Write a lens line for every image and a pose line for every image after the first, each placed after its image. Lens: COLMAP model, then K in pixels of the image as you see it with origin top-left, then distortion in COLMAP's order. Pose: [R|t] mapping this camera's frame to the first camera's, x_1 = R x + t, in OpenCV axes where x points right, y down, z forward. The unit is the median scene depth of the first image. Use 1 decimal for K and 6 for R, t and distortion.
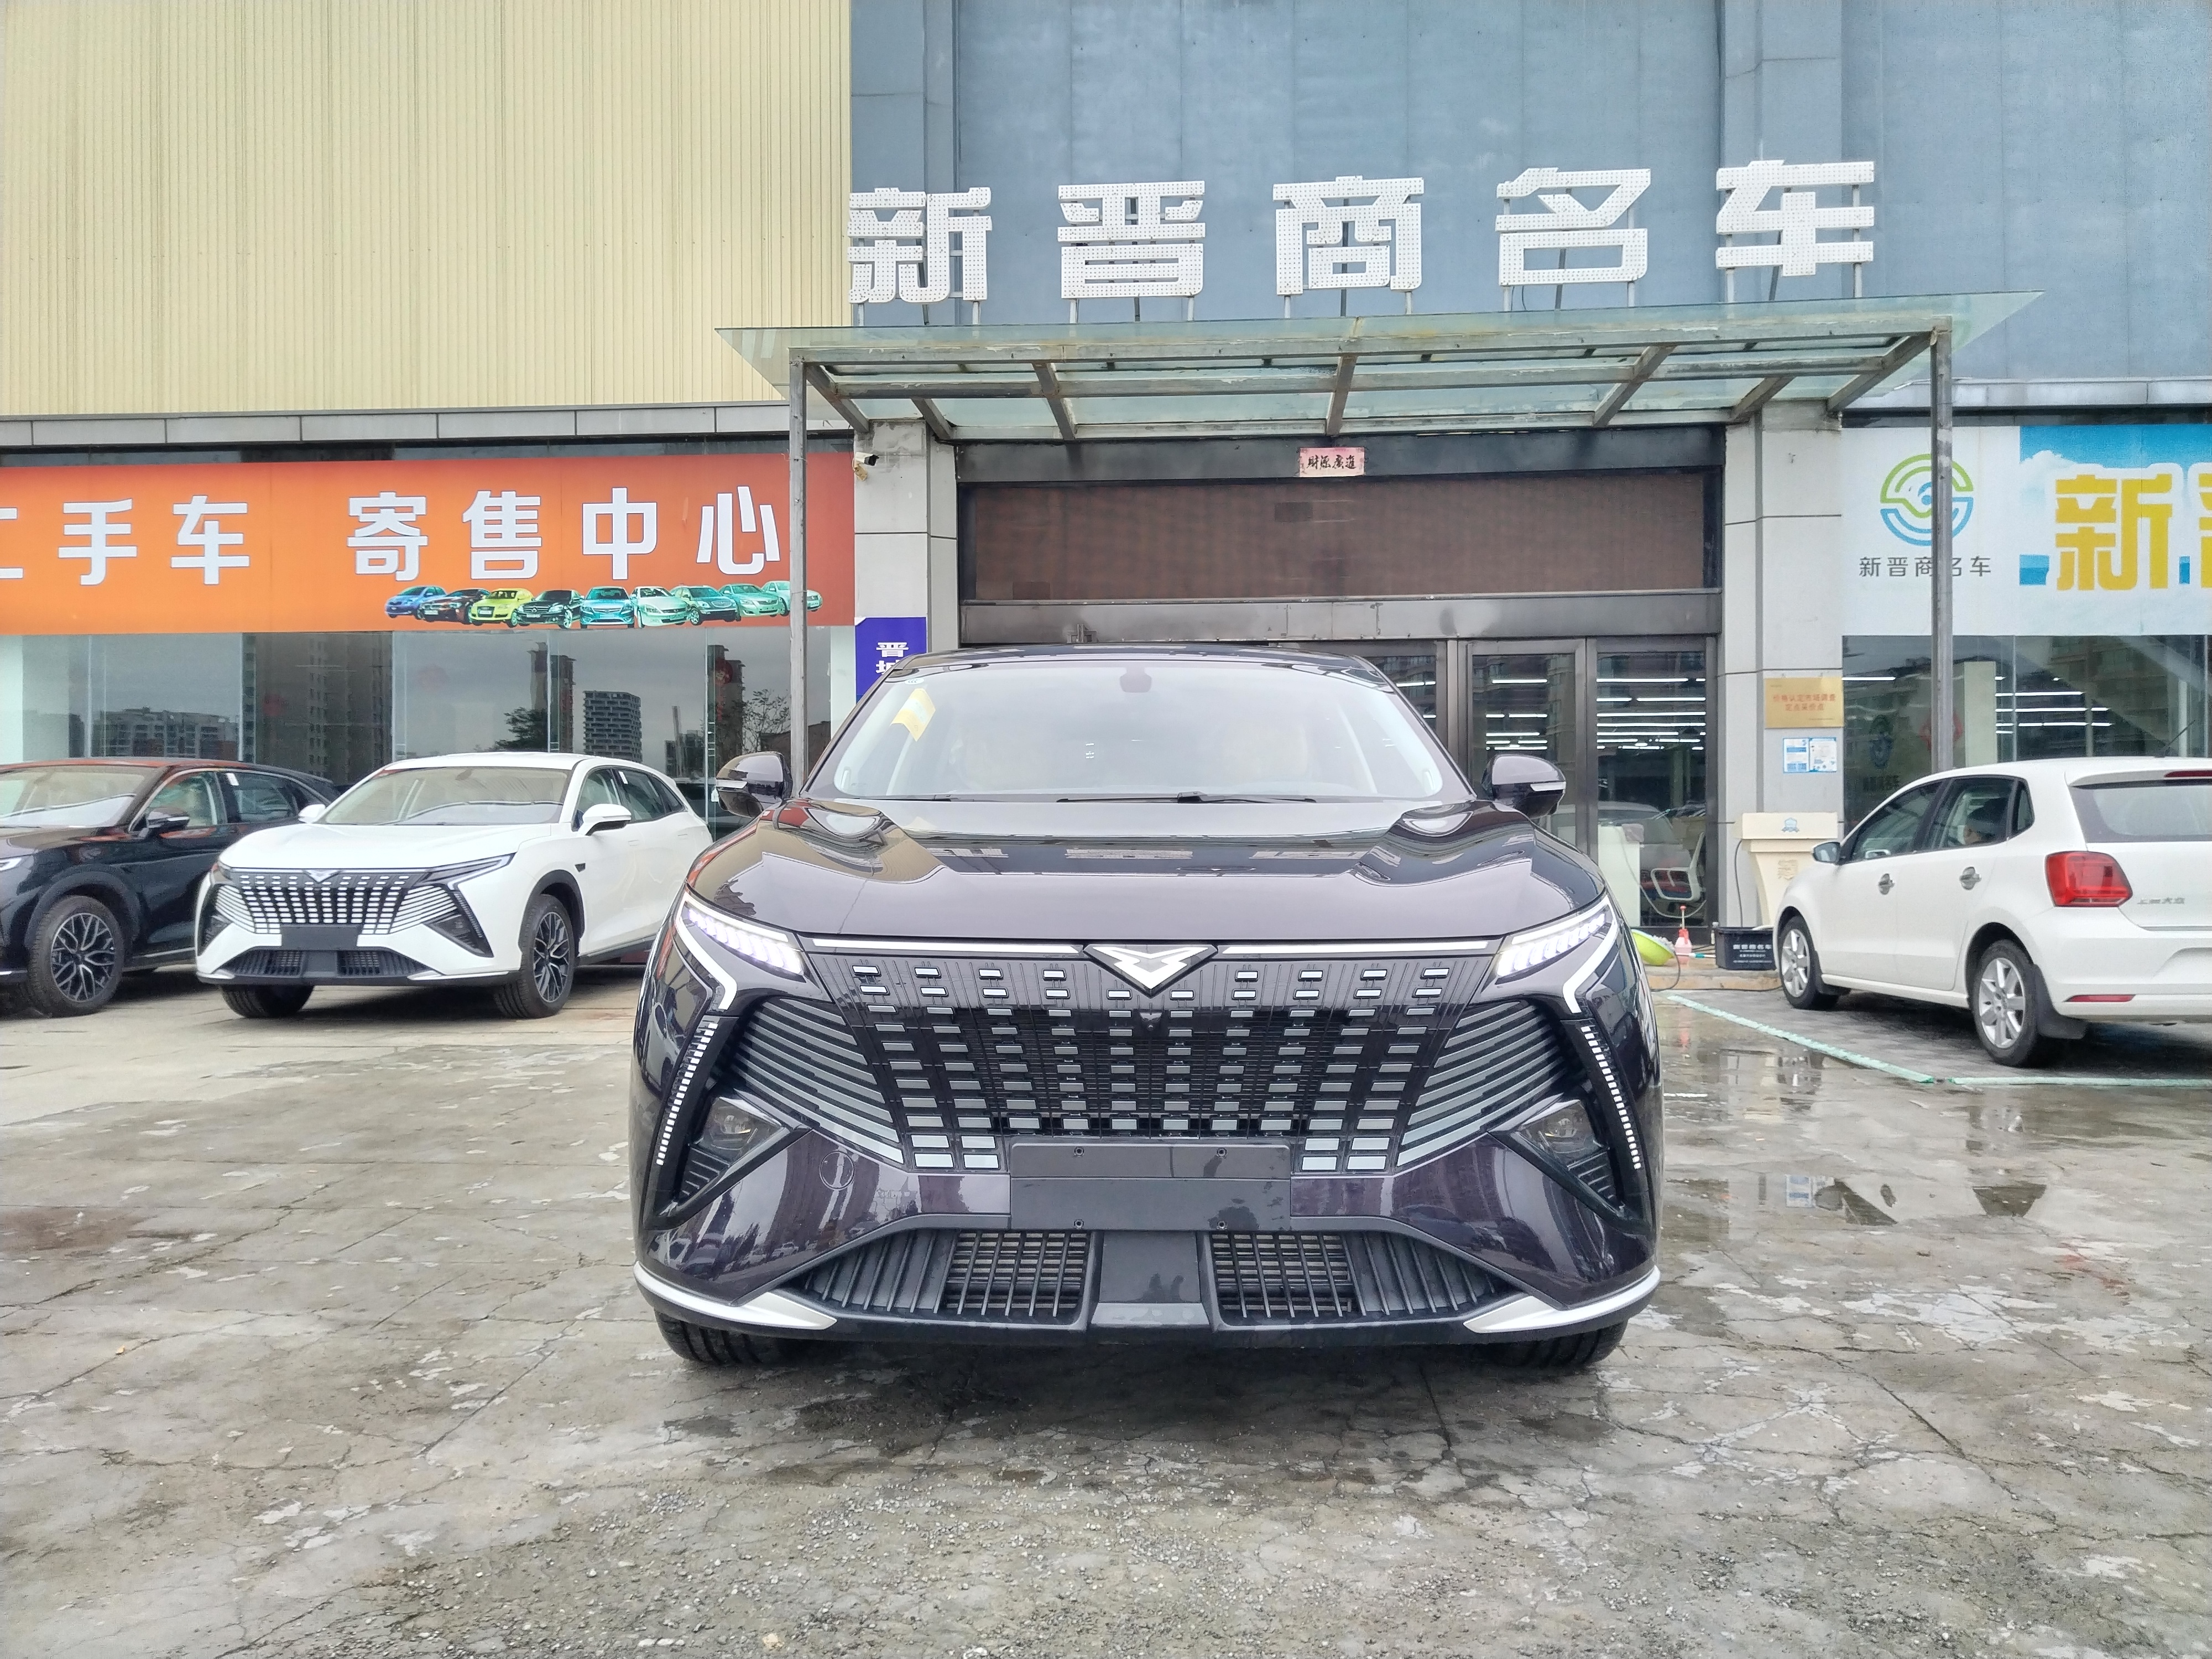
lens RADIAL K [[1651.1, 0, 1108.3], [0, 1651.1, 840.1], [0, 0, 1]] dist [0.033832, -0.034350]
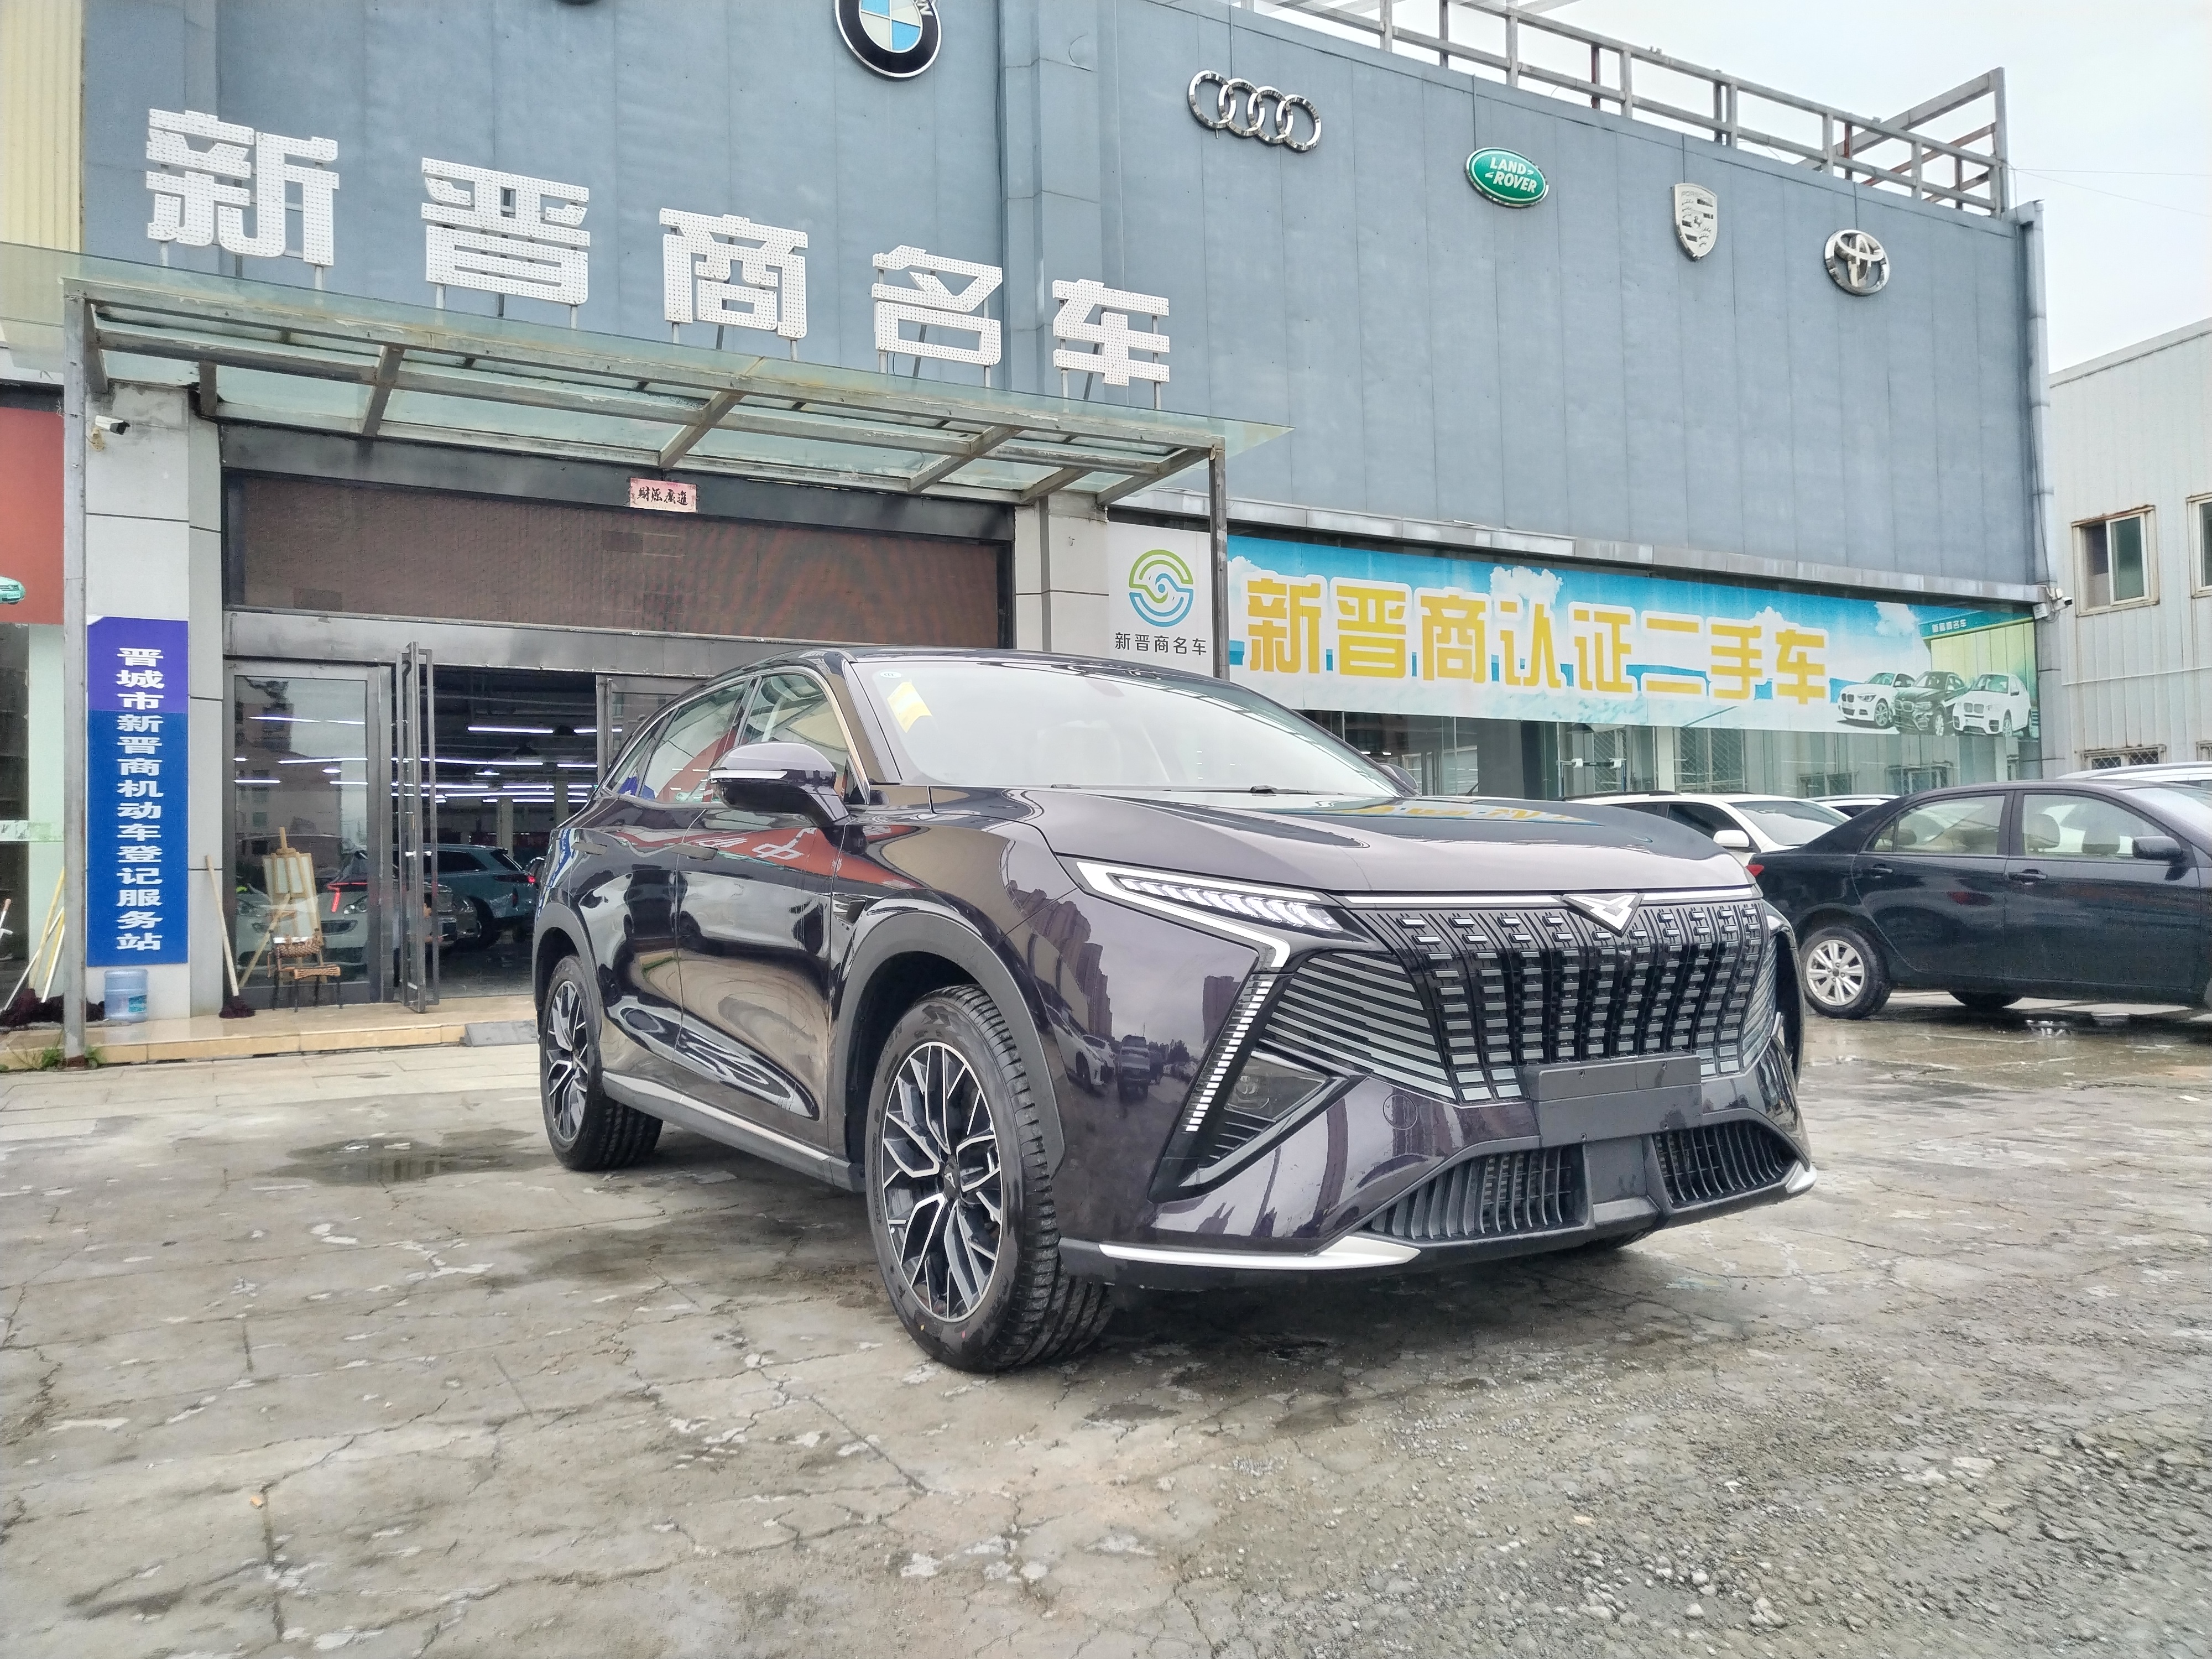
lens RADIAL K [[1651.1, 0, 1108.3], [0, 1651.1, 840.1], [0, 0, 1]] dist [0.033832, -0.034350]
pose [[0.834616, 0.001239, 0.550832, -0.219757], [0.019128, 0.999329, -0.031230, 0.013330], [-0.550501, 0.036601, 0.834032, 0.051230]]
